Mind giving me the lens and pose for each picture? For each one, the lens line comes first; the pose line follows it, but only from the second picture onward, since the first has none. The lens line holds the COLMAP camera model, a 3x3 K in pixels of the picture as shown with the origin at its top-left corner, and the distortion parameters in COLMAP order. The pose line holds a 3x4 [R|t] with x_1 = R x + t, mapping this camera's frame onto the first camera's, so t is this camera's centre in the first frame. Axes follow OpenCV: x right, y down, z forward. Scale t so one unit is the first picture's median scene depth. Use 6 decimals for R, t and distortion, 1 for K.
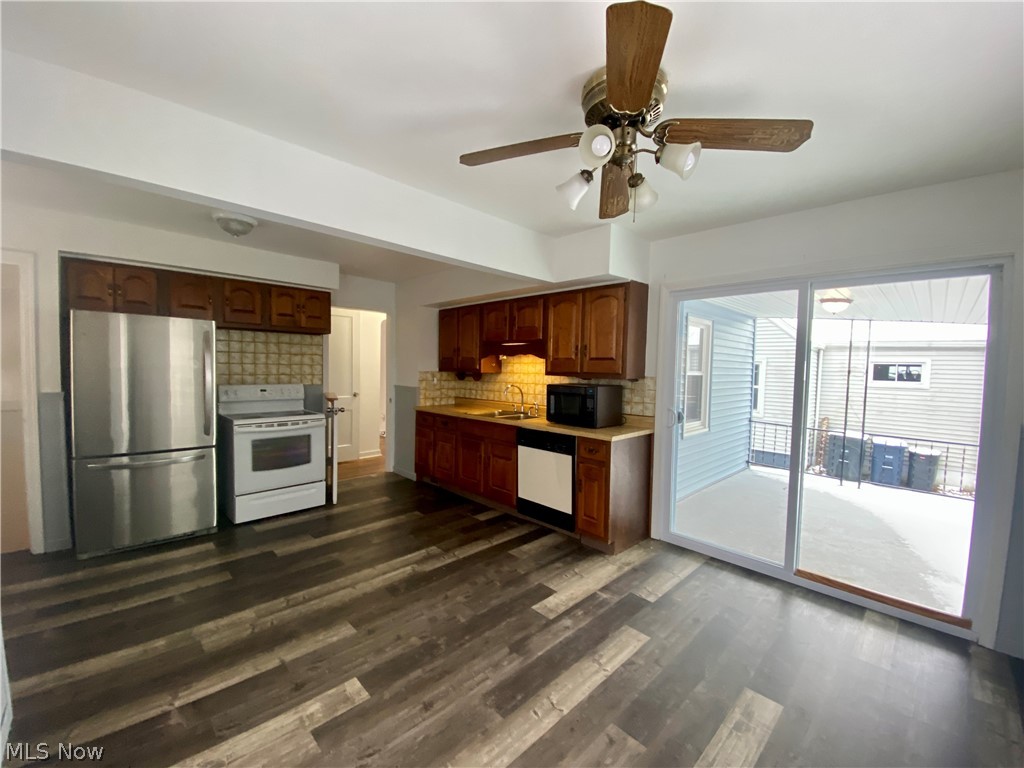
lens RADIAL K [[415.4, 0, 503.4], [0, 415.4, 384.3], [0, 0, 1]] dist [0.008899, -0.013550]
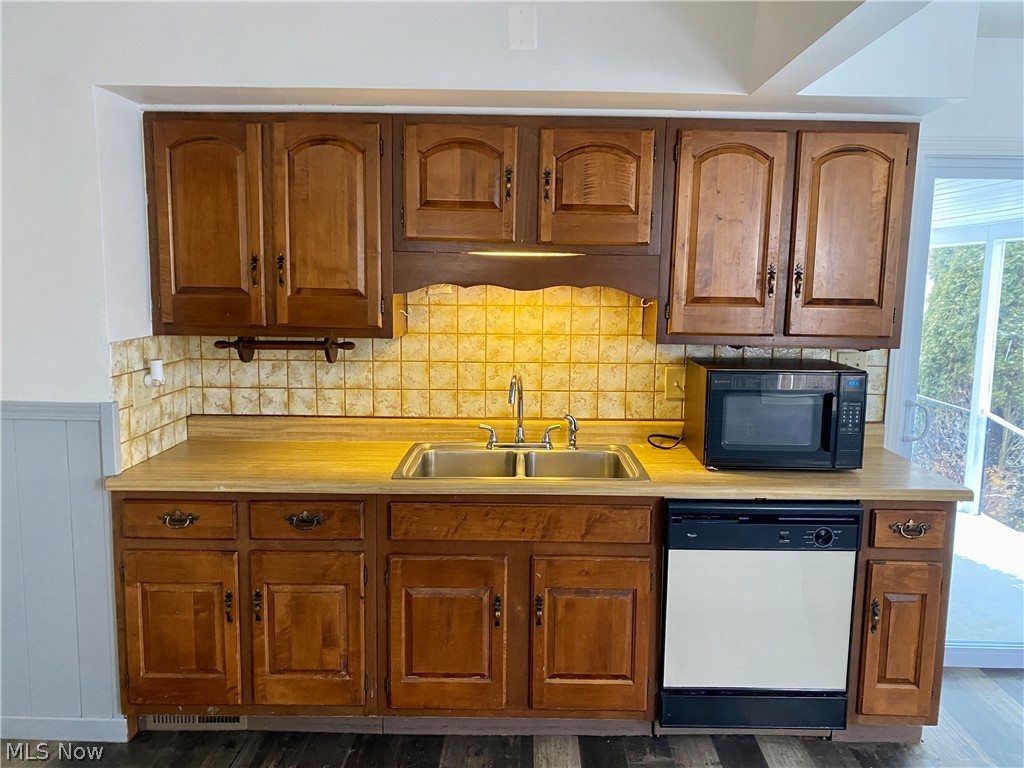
lens RADIAL K [[768.3, 0, 511.6], [0, 768.3, 383.5], [0, 0, 1]] dist [0.029186, -0.004704]
pose [[0.699636, -0.099562, 0.707528, -0.600353], [0.031164, 0.993554, 0.108995, -0.081736], [-0.713819, -0.054208, 0.698229, 0.759281]]
